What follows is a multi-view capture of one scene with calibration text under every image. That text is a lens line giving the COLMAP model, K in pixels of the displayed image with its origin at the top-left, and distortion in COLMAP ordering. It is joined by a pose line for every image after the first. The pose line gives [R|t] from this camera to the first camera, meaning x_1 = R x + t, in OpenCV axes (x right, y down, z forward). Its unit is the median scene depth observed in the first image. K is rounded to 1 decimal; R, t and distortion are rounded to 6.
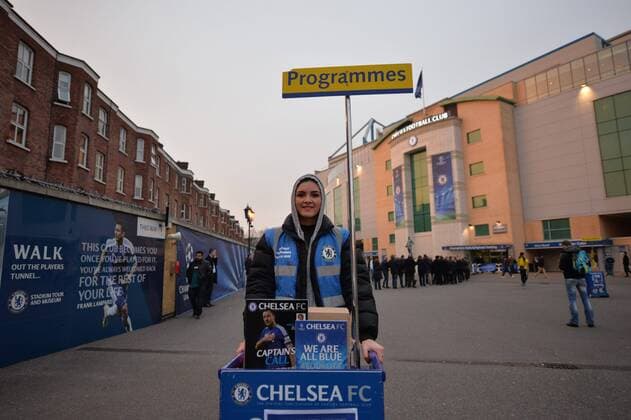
lens RADIAL K [[406.1, 0, 315.5], [0, 406.1, 210.0], [0, 0, 1]] dist [0.035313, -0.000522]
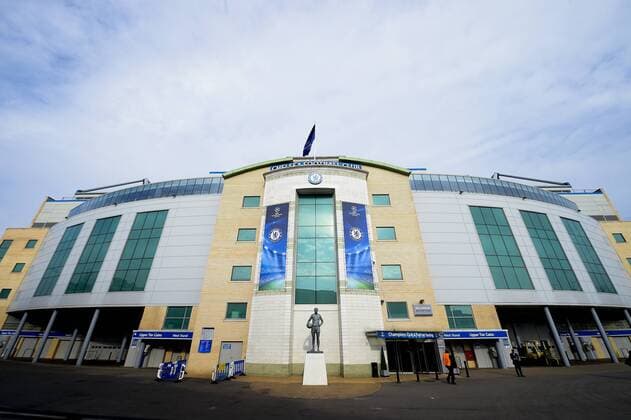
lens RADIAL K [[250.2, 0, 315.5], [0, 250.2, 210.0], [0, 0, 1]] dist [-0.000586, -0.000039]
pose [[0.568665, 0.397587, 0.720100, -0.087046], [-0.123661, 0.906801, -0.403014, 0.083659], [-0.813221, 0.140132, 0.564832, 0.794195]]
